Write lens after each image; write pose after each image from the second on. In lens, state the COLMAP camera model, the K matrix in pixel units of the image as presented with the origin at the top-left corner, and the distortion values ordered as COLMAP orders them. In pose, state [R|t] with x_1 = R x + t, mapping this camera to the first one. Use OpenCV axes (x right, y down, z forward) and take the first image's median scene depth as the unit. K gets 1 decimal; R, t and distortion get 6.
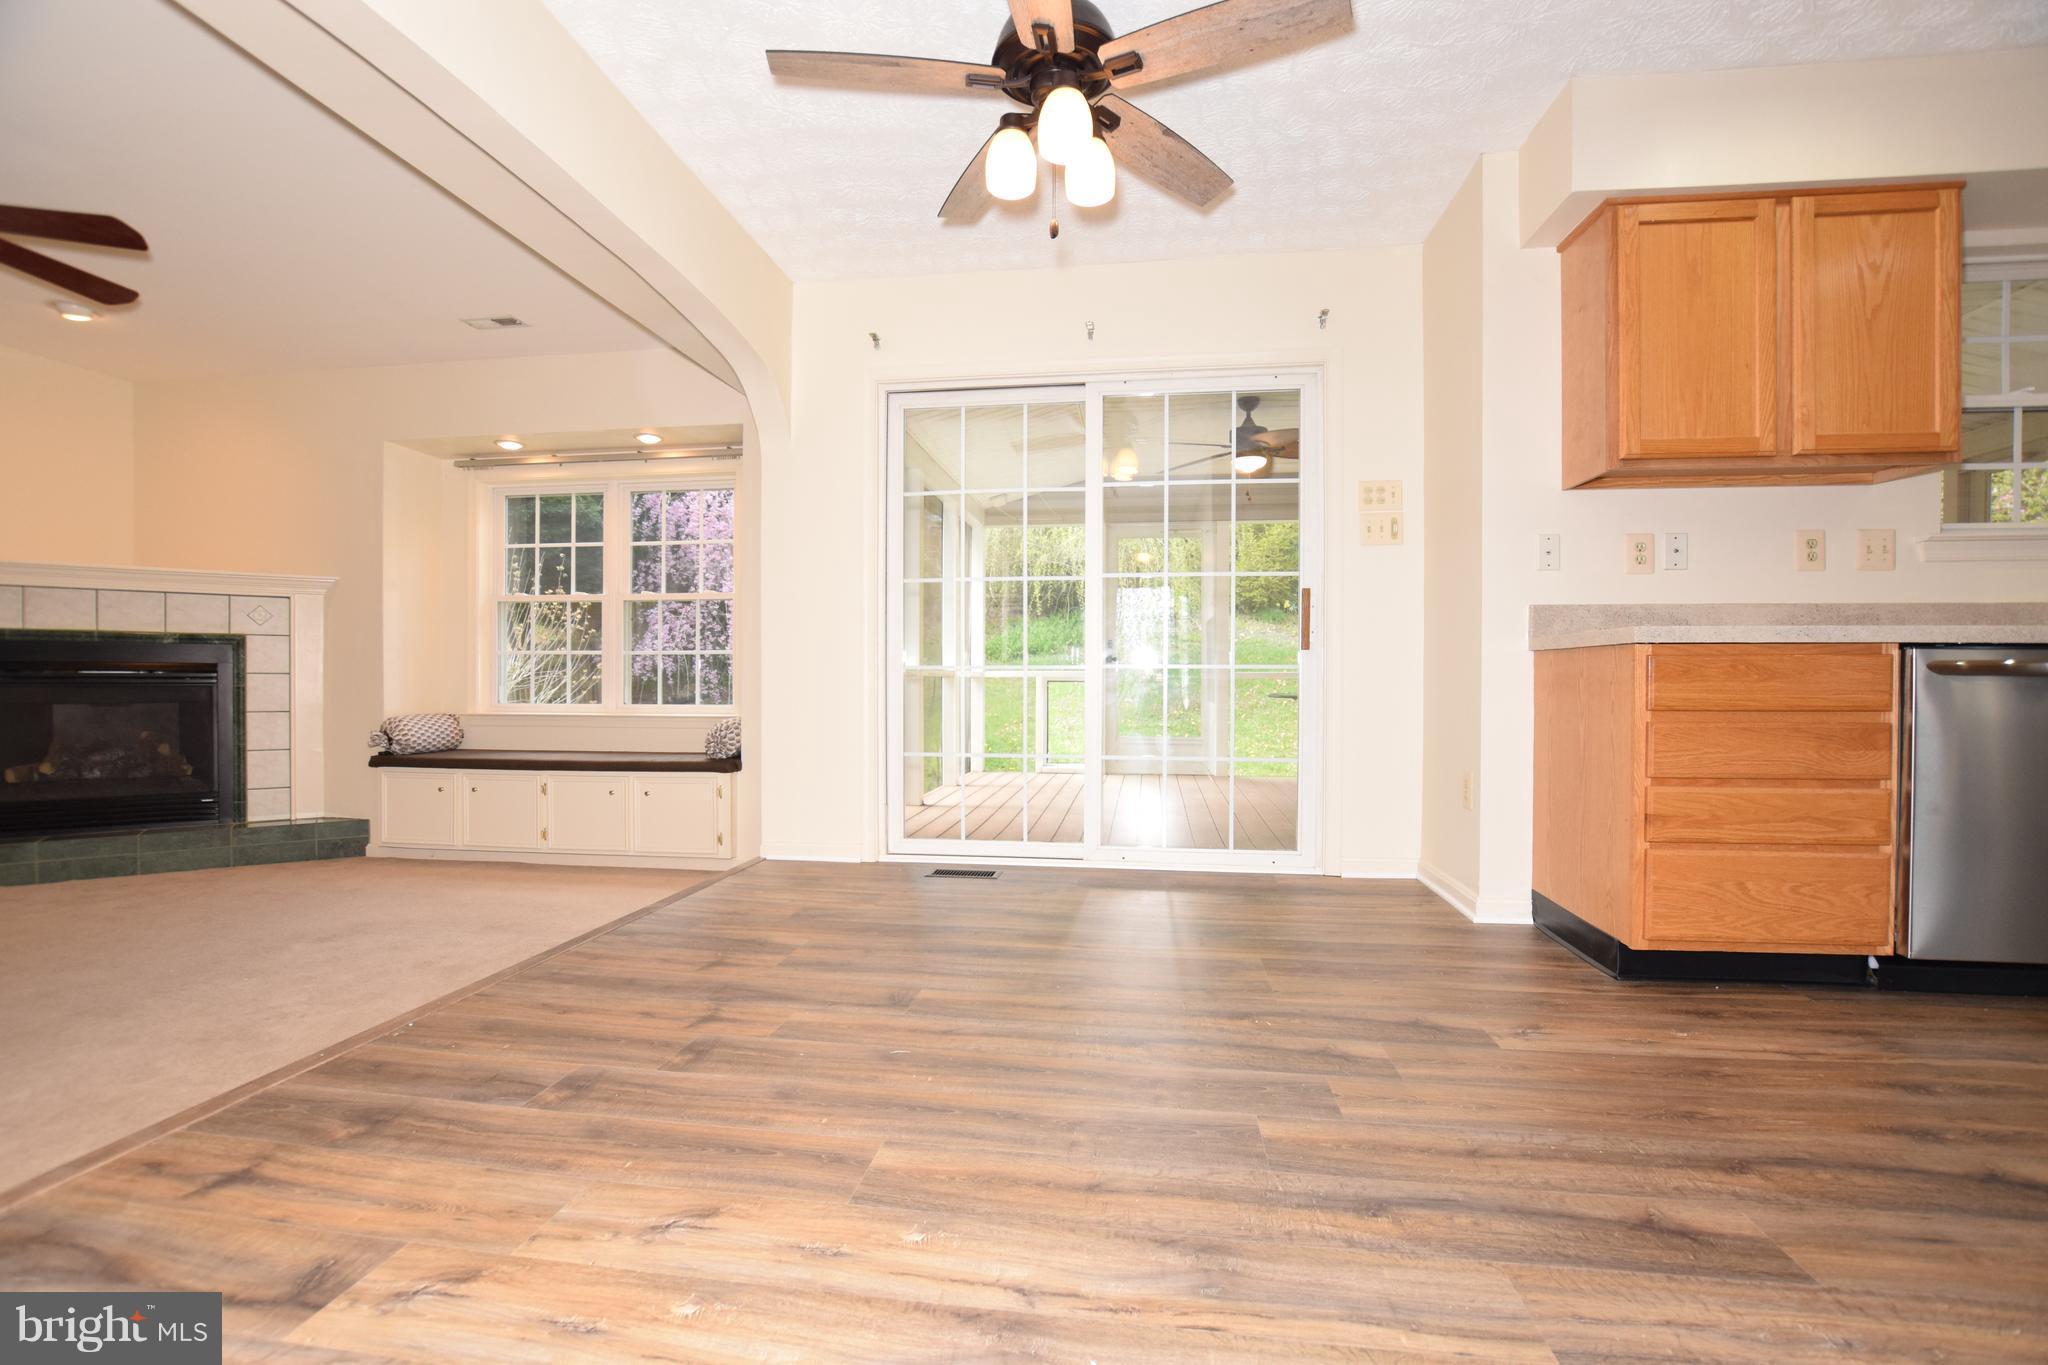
lens RADIAL K [[904.7, 0, 1020.9], [0, 904.7, 689.1], [0, 0, 1]] dist [-0.022916, 0.001552]
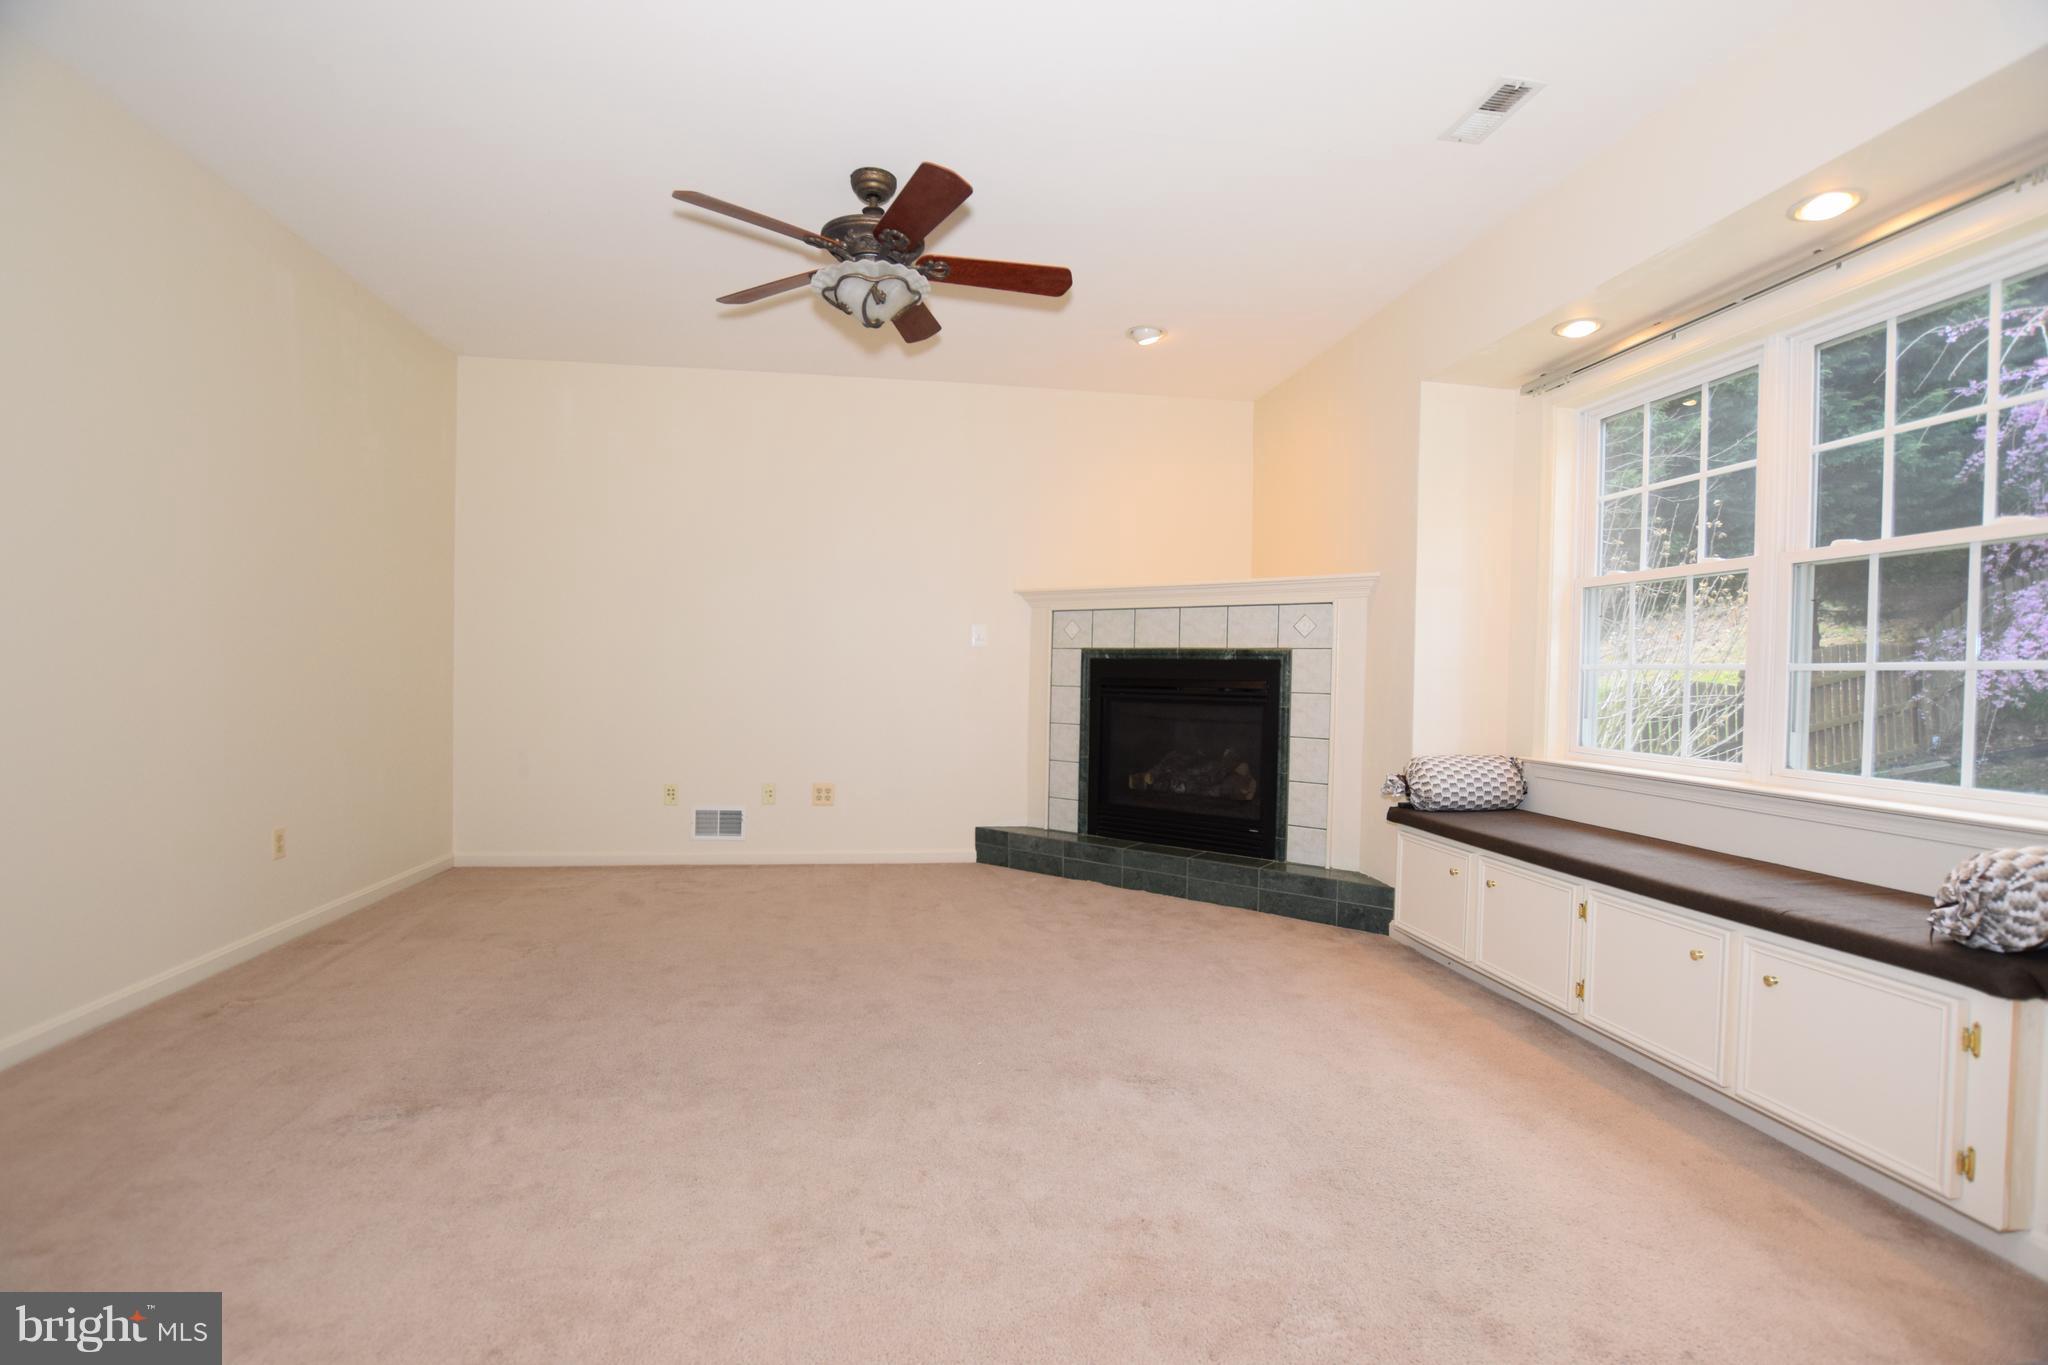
lens RADIAL K [[904.7, 0, 1020.9], [0, 904.7, 689.1], [0, 0, 1]] dist [-0.022916, 0.001552]
pose [[0.291216, 0.018552, -0.956477, -0.094915], [-0.028648, 0.999533, 0.010665, -0.022858], [0.956228, 0.024295, 0.291612, 0.476594]]
